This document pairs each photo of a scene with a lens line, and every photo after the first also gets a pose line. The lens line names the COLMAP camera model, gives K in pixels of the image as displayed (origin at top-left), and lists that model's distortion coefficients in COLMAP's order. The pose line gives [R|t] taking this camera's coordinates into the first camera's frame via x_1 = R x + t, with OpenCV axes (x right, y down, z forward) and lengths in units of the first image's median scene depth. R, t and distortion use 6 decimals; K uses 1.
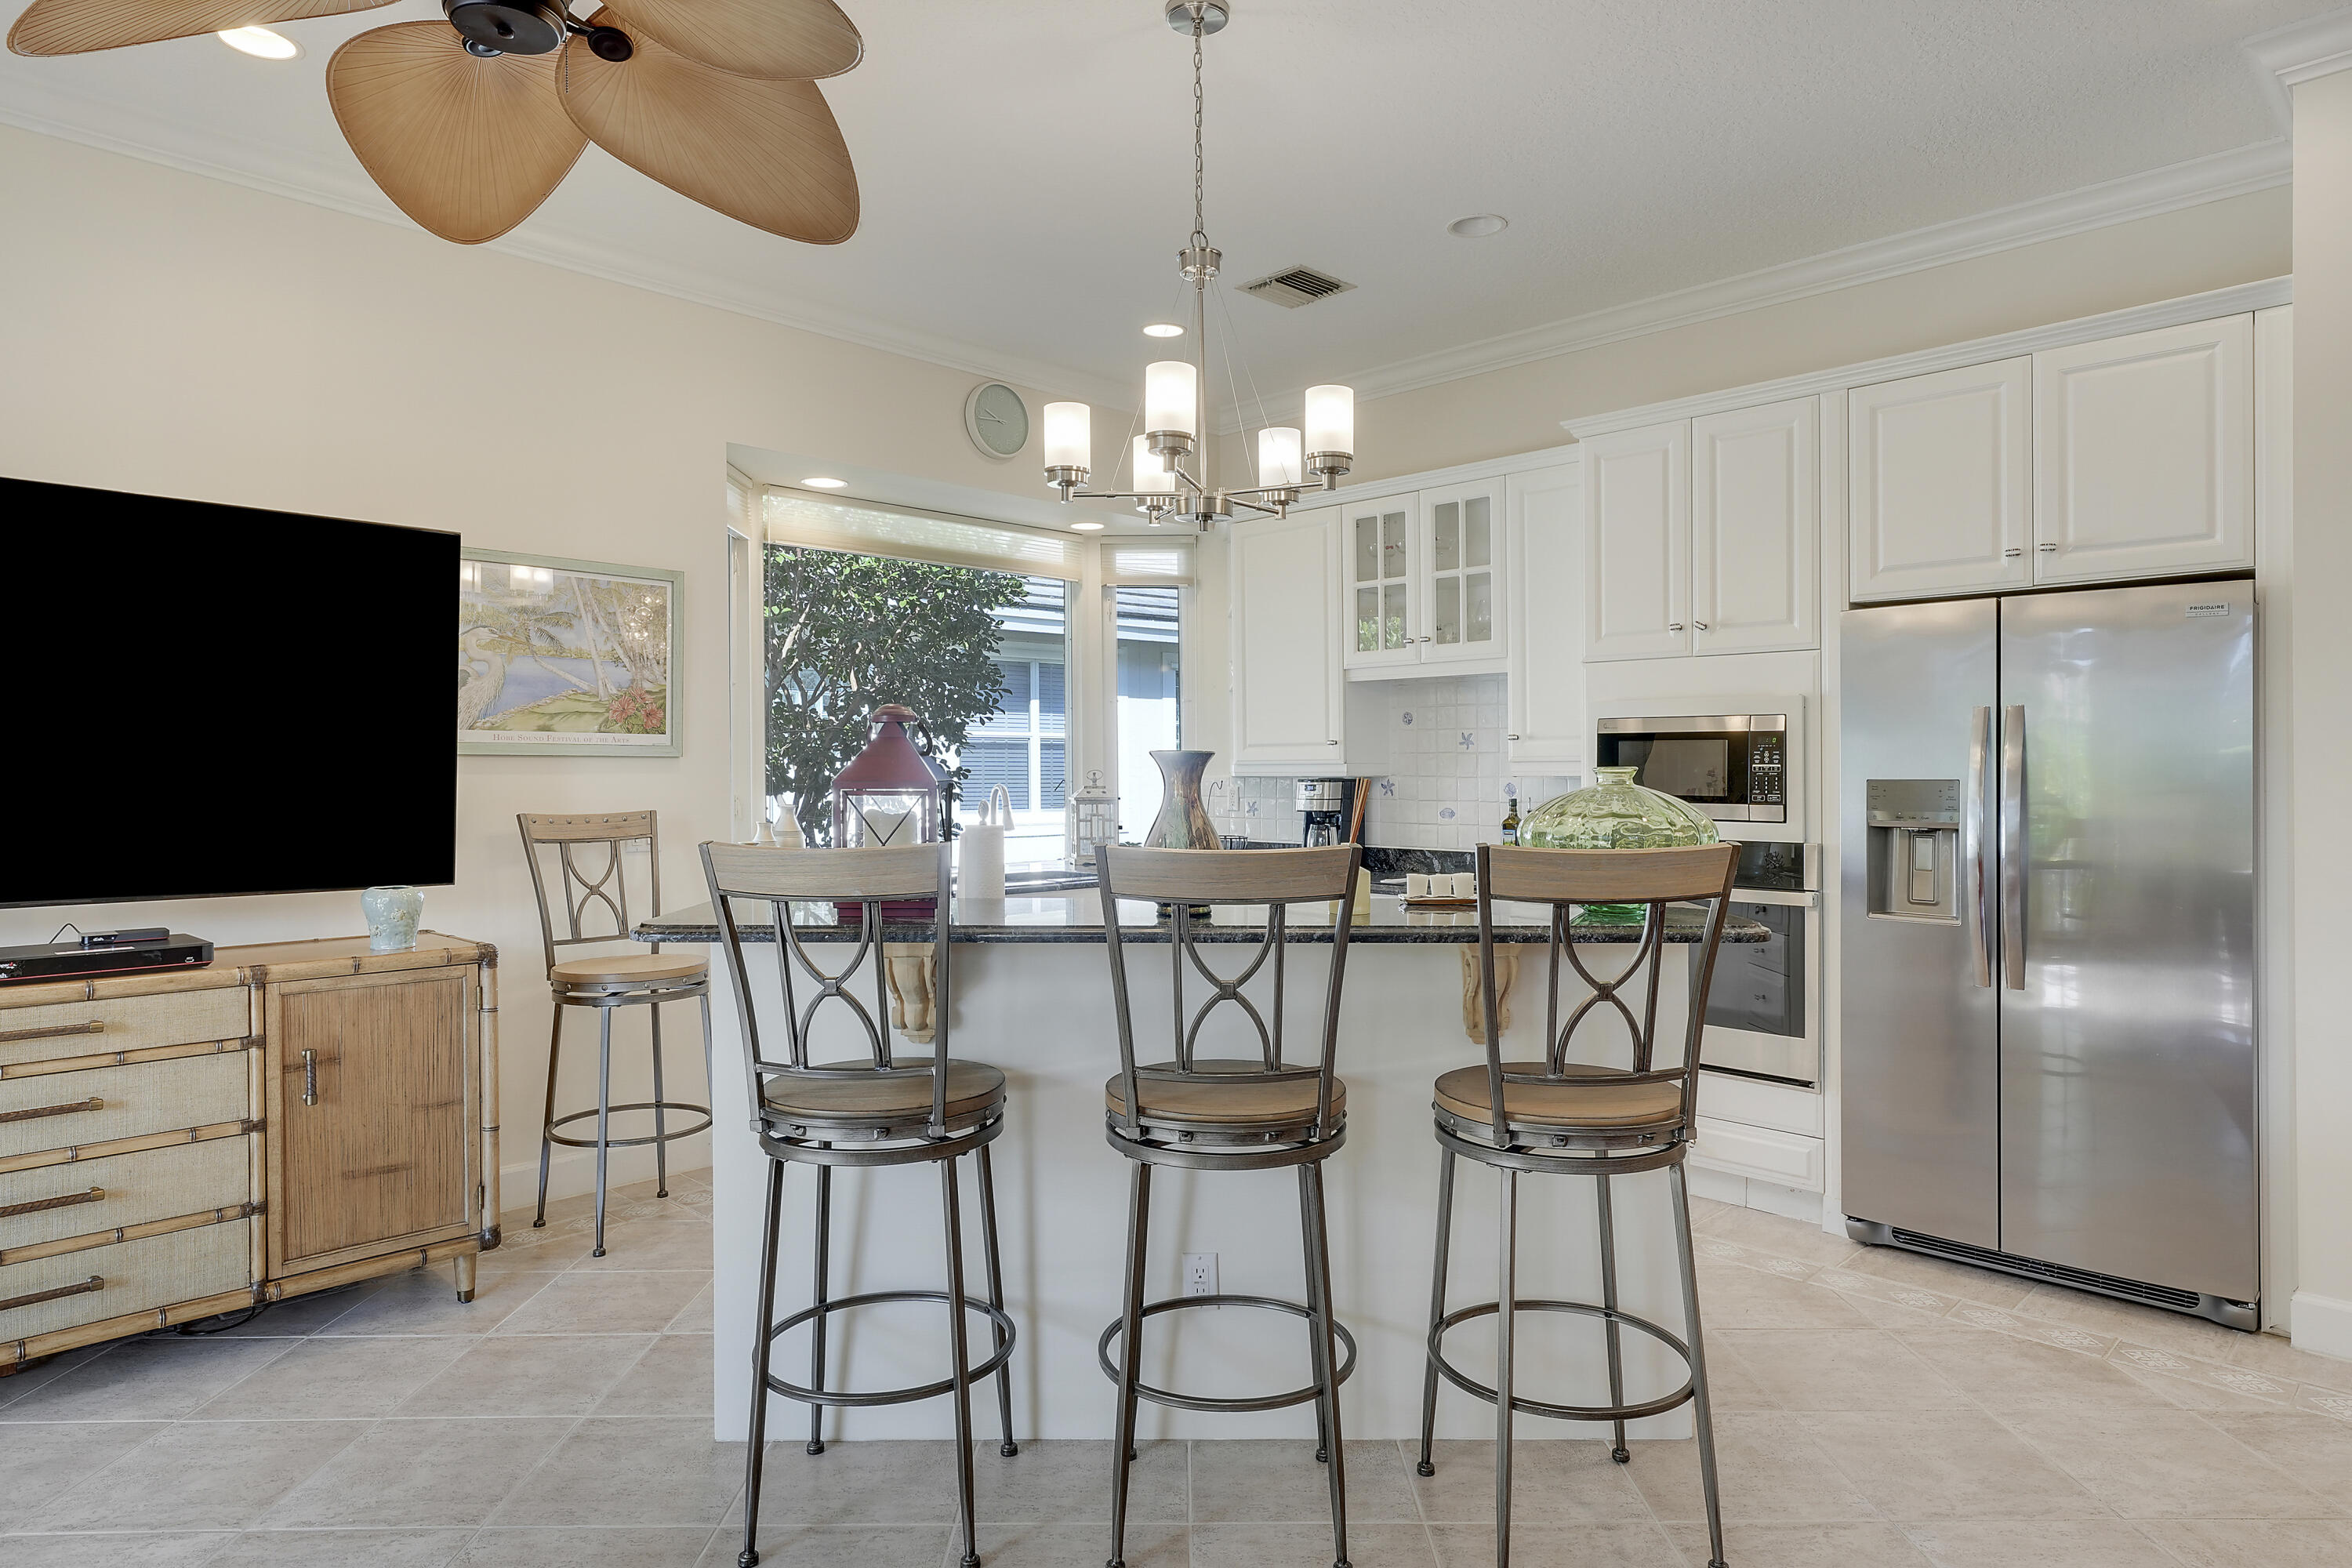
lens RADIAL K [[1345.3, 0, 1186.0], [0, 1345.3, 814.3], [0, 0, 1]] dist [0.000194, 0.001439]
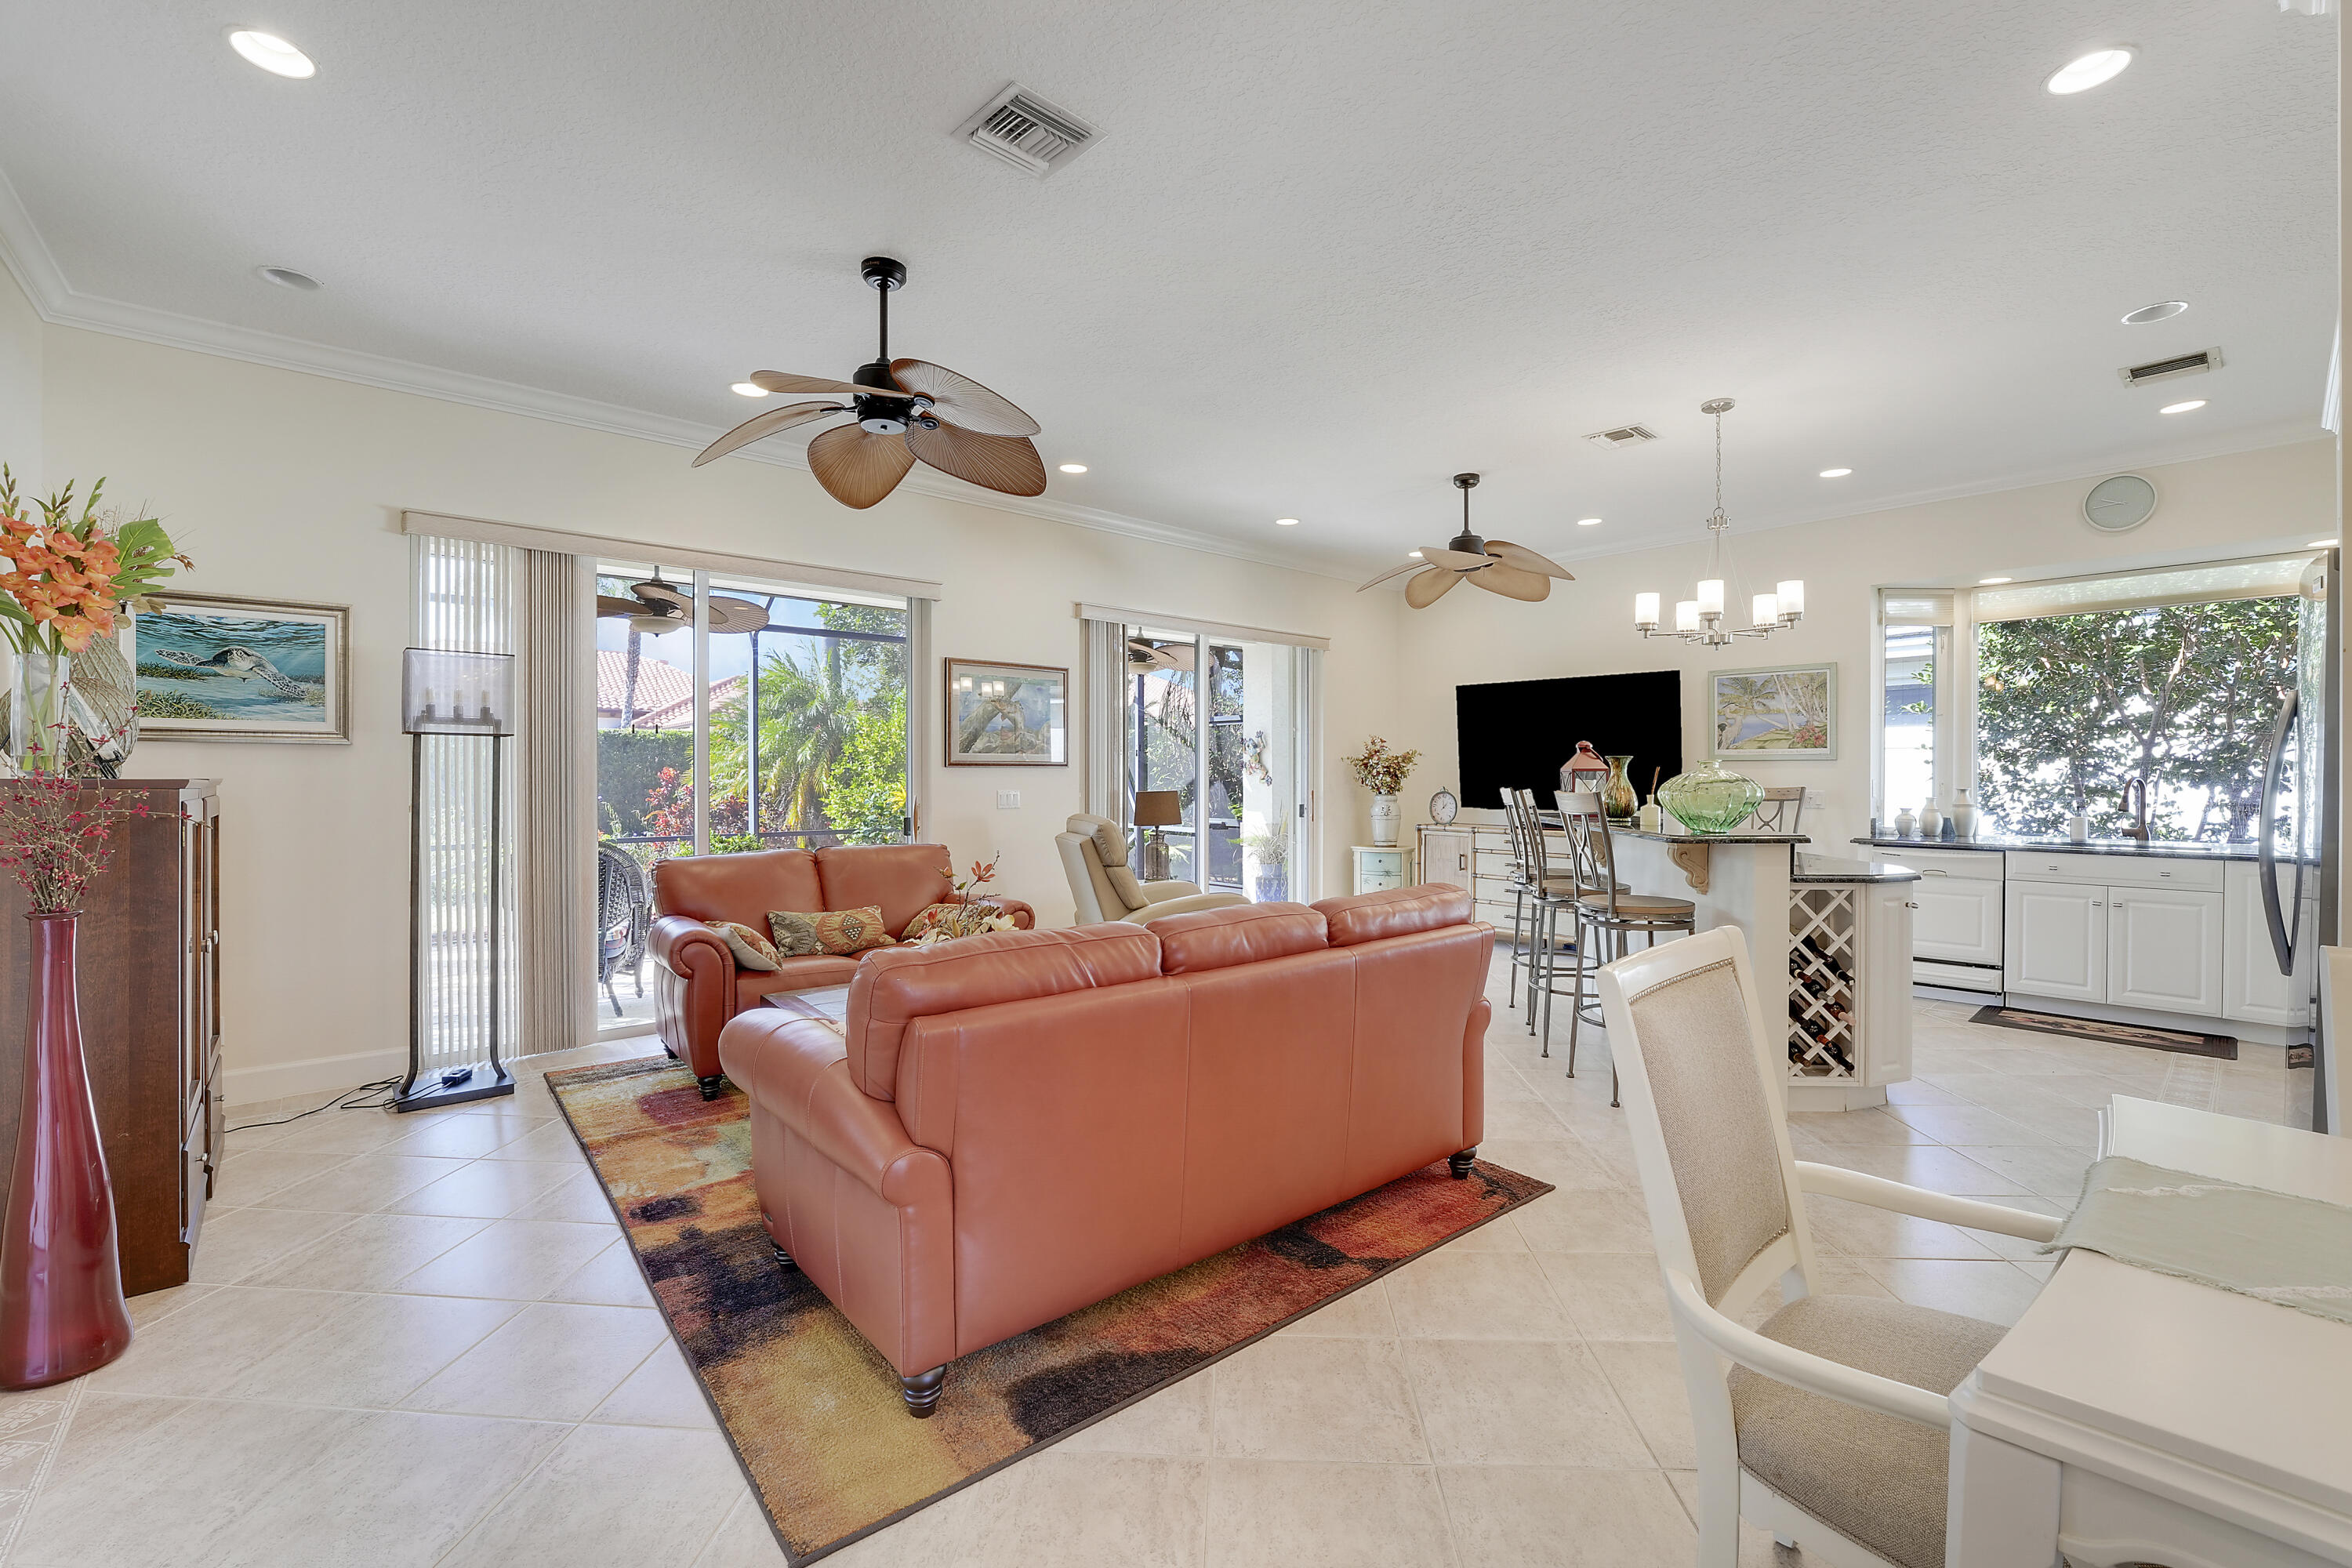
lens RADIAL K [[967.1, 0, 1197.8], [0, 967.1, 784.8], [0, 0, 1]] dist [-0.019790, 0.000370]
pose [[-0.062204, 0.011781, -0.997994, 1.134771], [-0.031186, 0.999419, 0.013741, 0.002851], [0.997576, 0.031978, -0.061801, 0.204079]]
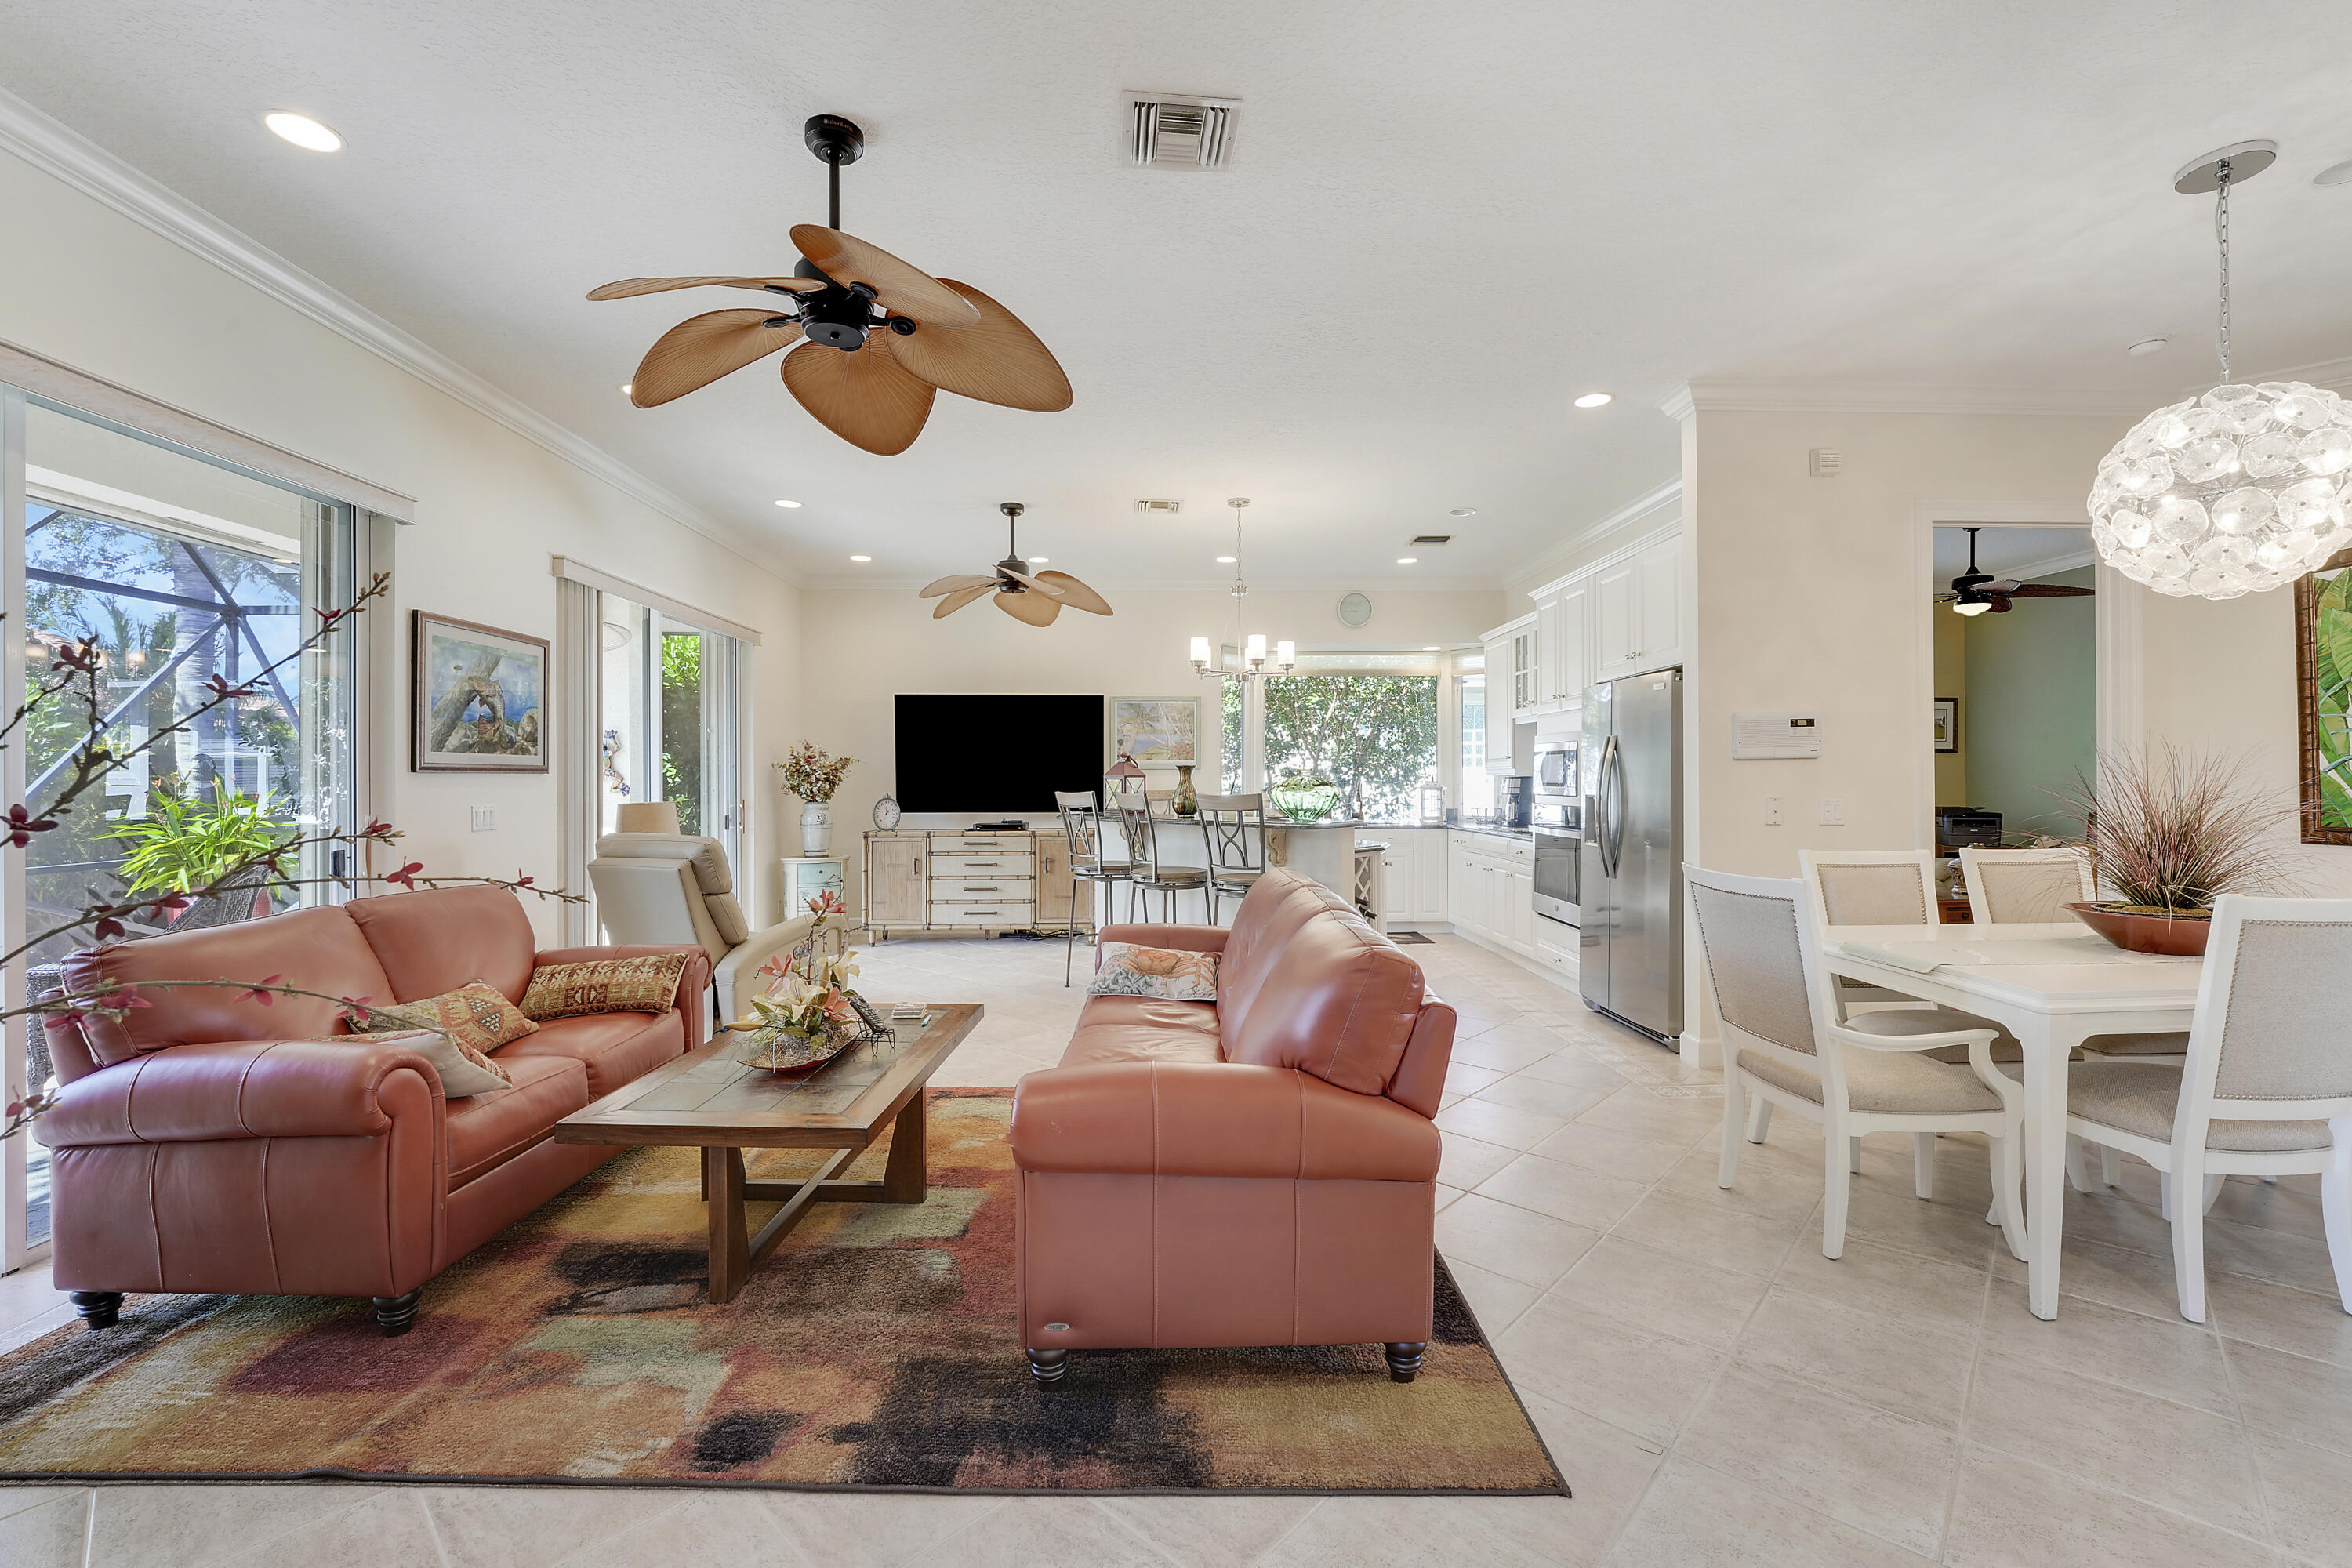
lens RADIAL K [[959.1, 0, 1166.5], [0, 959.1, 779.3], [0, 0, 1]] dist [-0.012828, 0.000459]
pose [[0.716800, -0.003213, -0.697272, 0.938906], [-0.017754, 0.999581, -0.022858, 0.023052], [0.697053, 0.028764, 0.716442, -0.389931]]
